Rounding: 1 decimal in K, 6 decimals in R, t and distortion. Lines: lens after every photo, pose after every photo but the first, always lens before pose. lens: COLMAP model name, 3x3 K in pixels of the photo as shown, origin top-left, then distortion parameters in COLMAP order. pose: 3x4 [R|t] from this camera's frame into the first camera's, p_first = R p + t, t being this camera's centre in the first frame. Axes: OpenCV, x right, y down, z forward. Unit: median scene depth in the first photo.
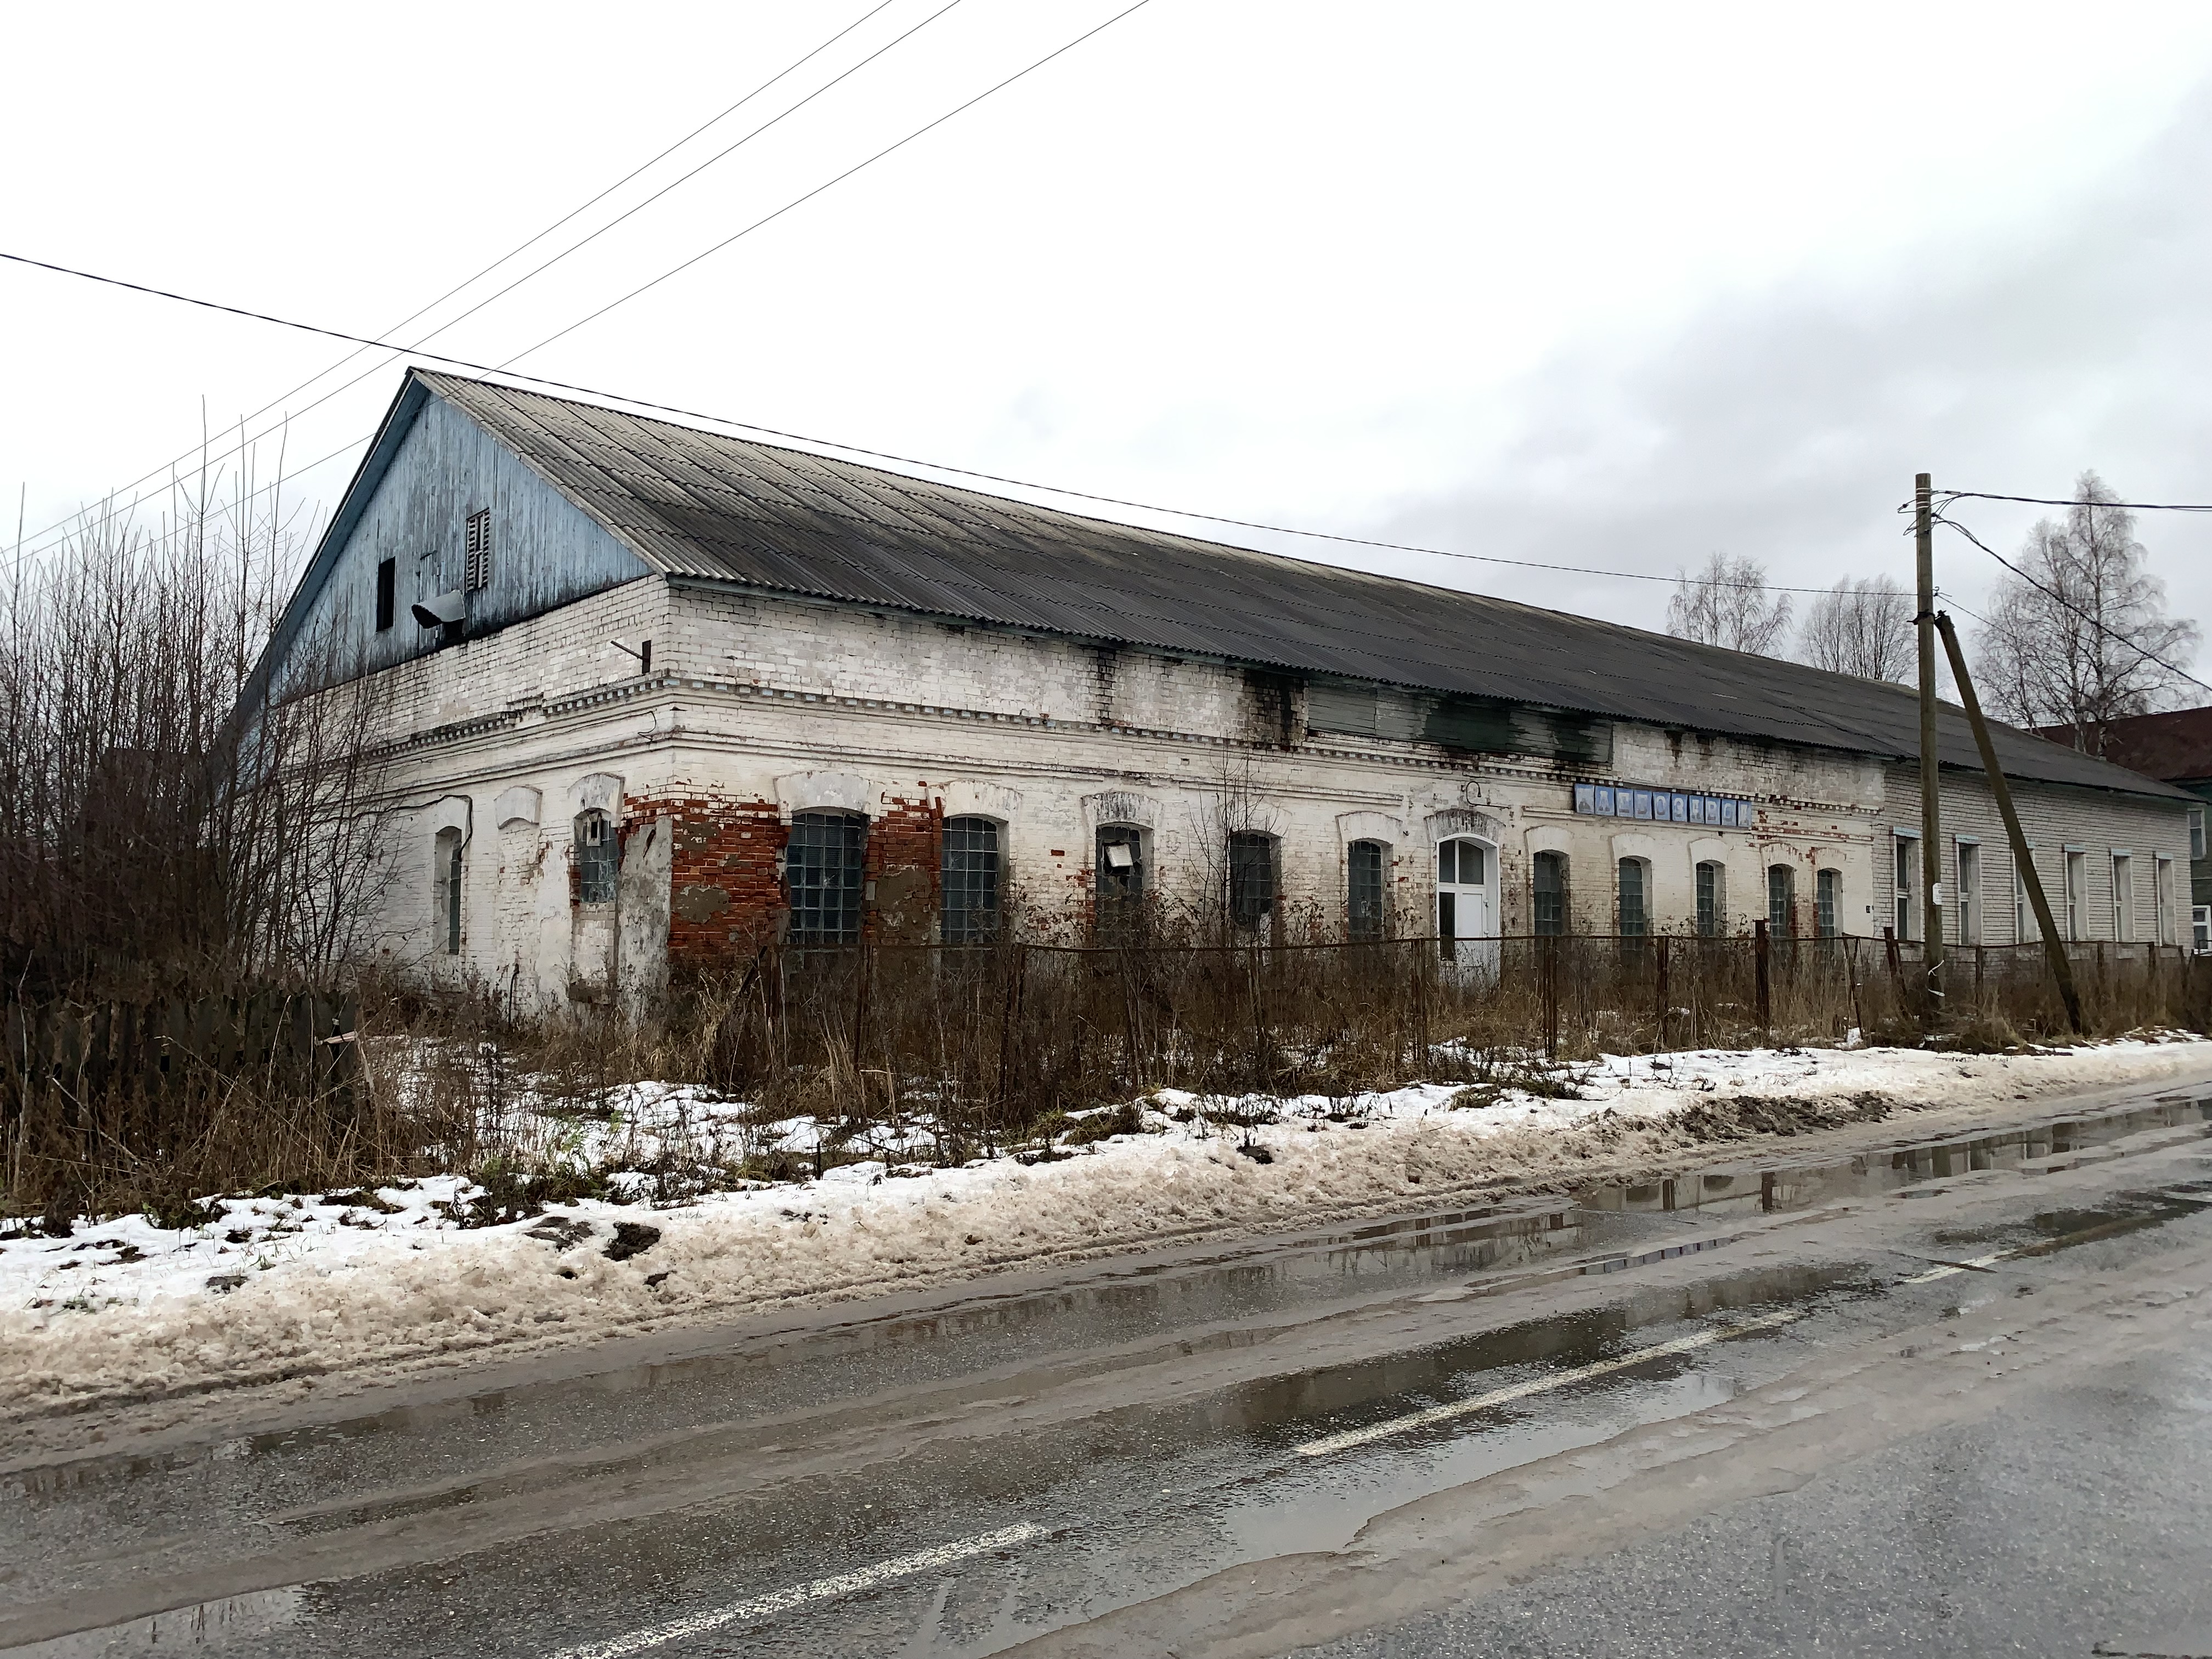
lens RADIAL K [[1717.7, 0, 1106.2], [0, 1717.7, 826.8], [0, 0, 1]] dist [0.005841, 0.000345]
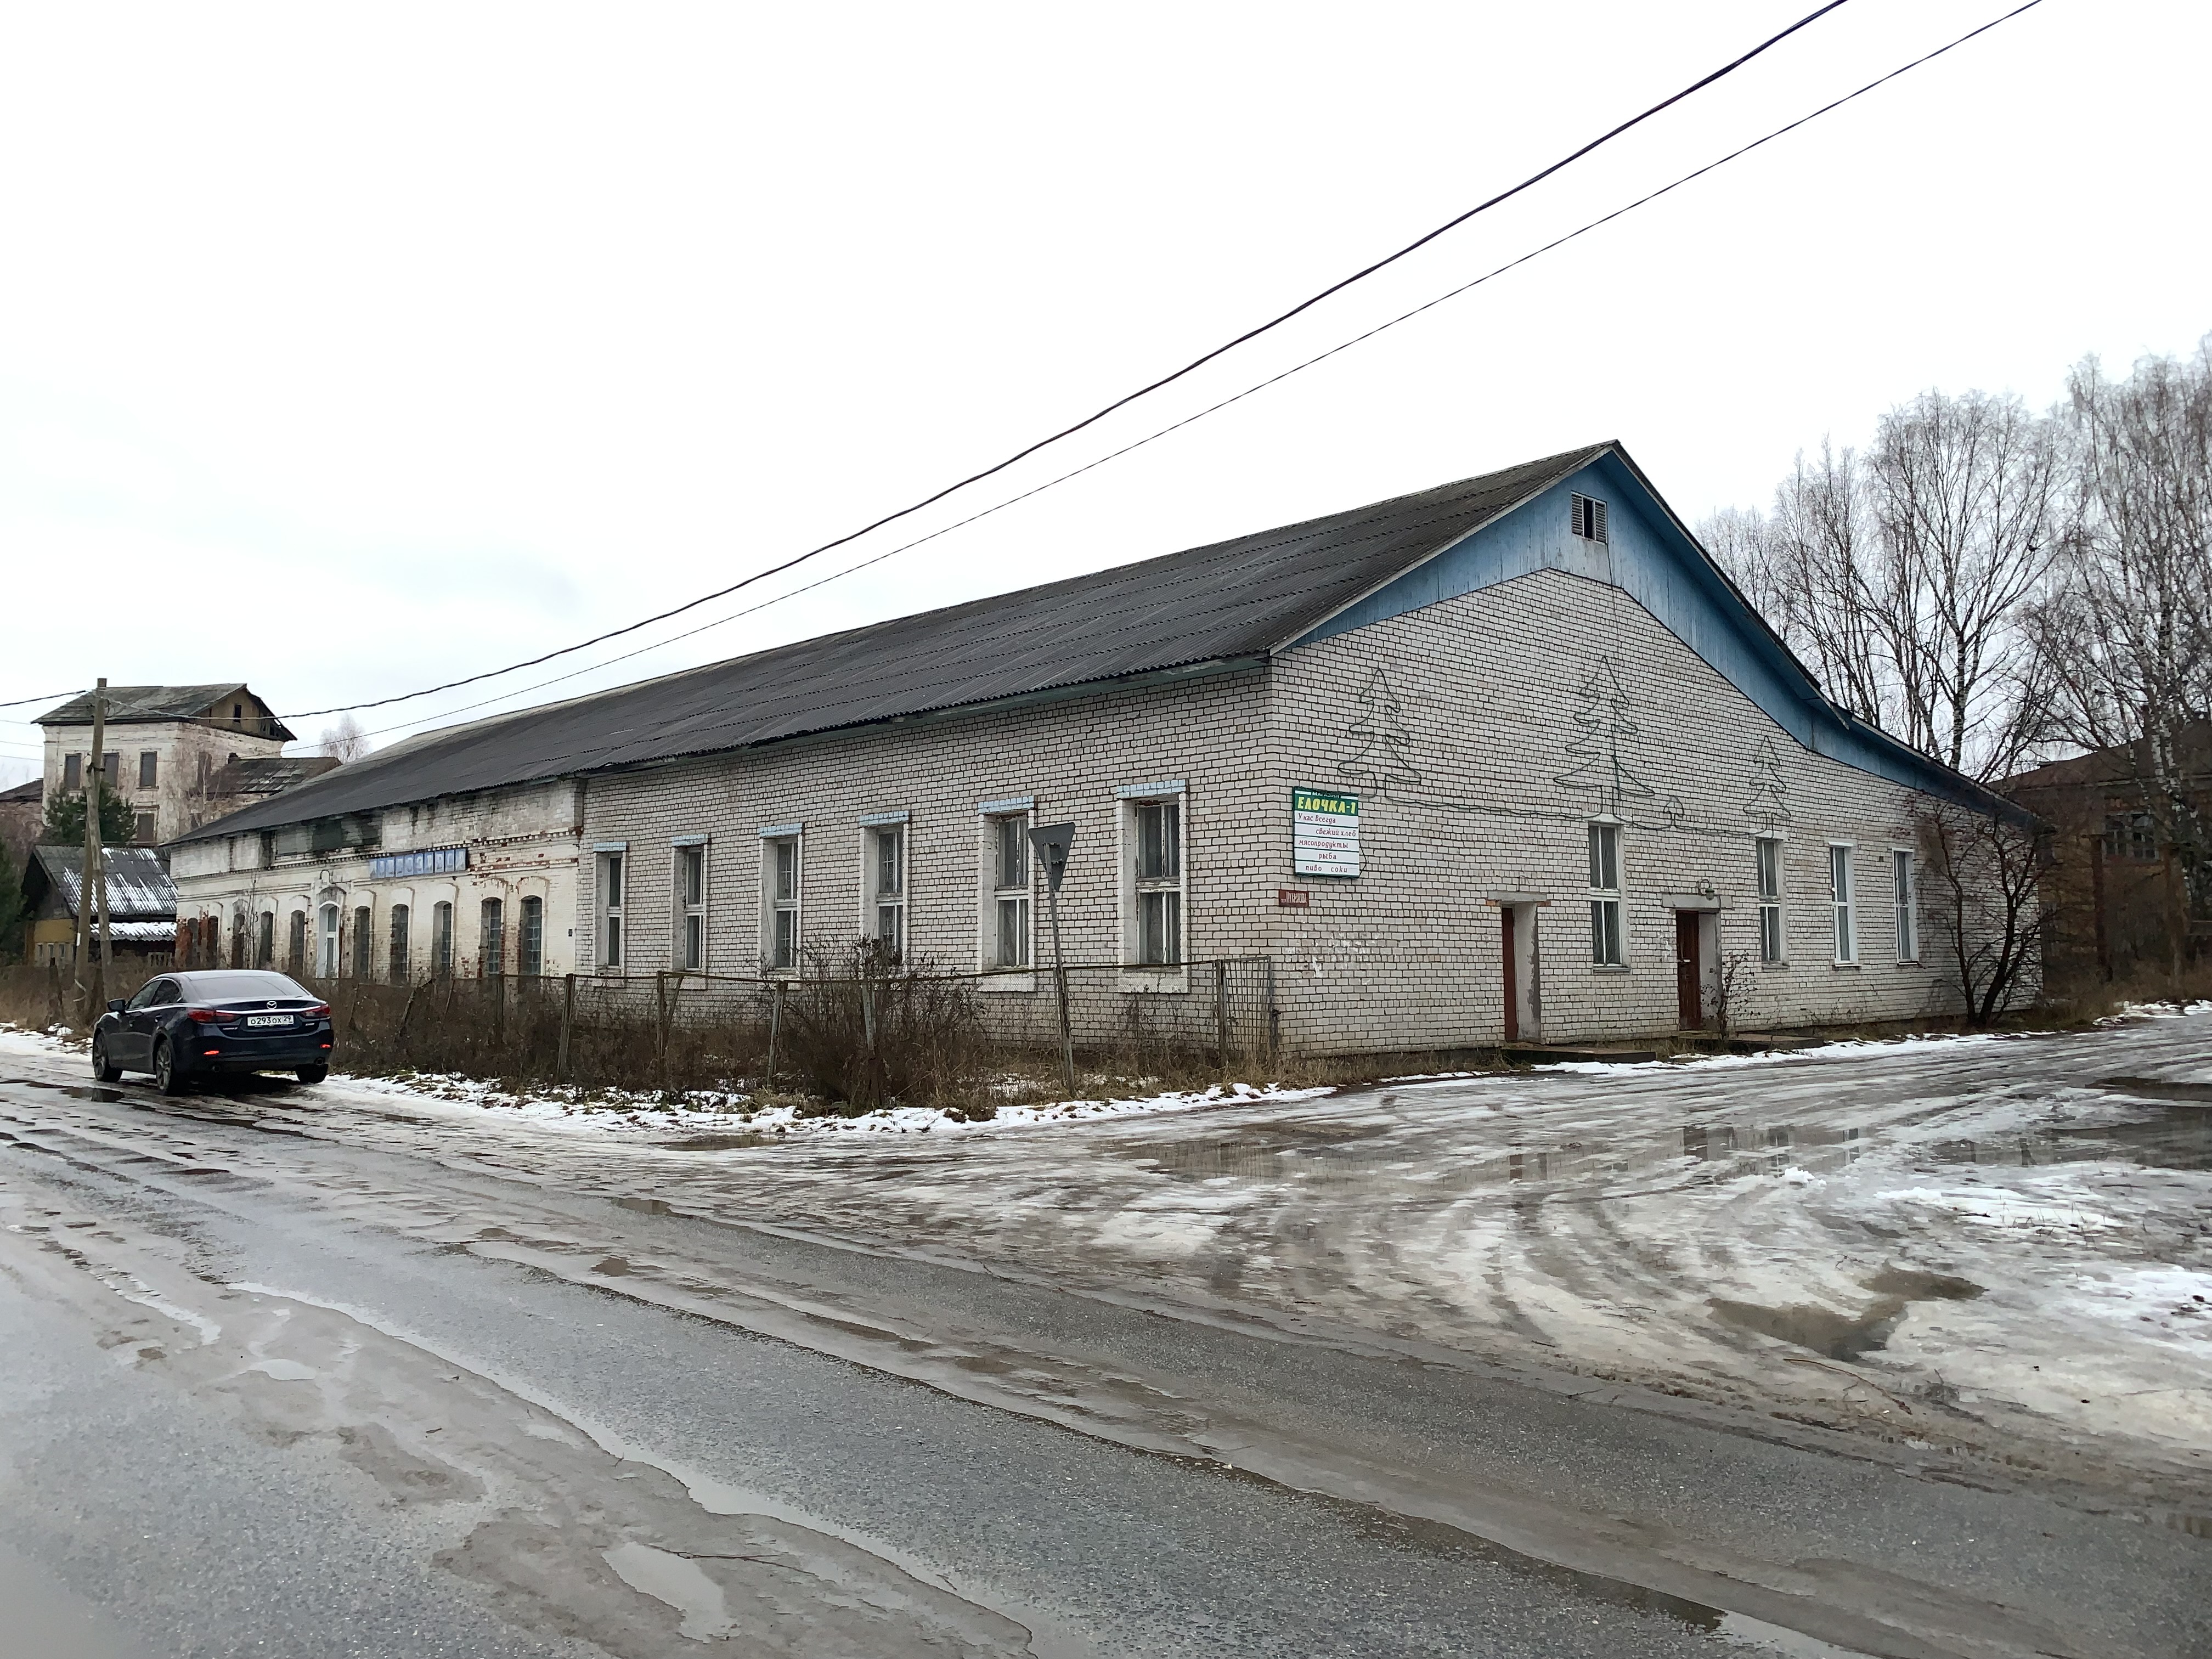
lens RADIAL K [[1717.7, 0, 1105.8], [0, 1717.7, 827.9], [0, 0, 1]] dist [0.005841, 0.000345]
pose [[0.060809, -0.088971, -0.994176, 1.651544], [0.060475, 0.994518, -0.085302, 0.104054], [0.996316, -0.054935, 0.065856, 1.419151]]
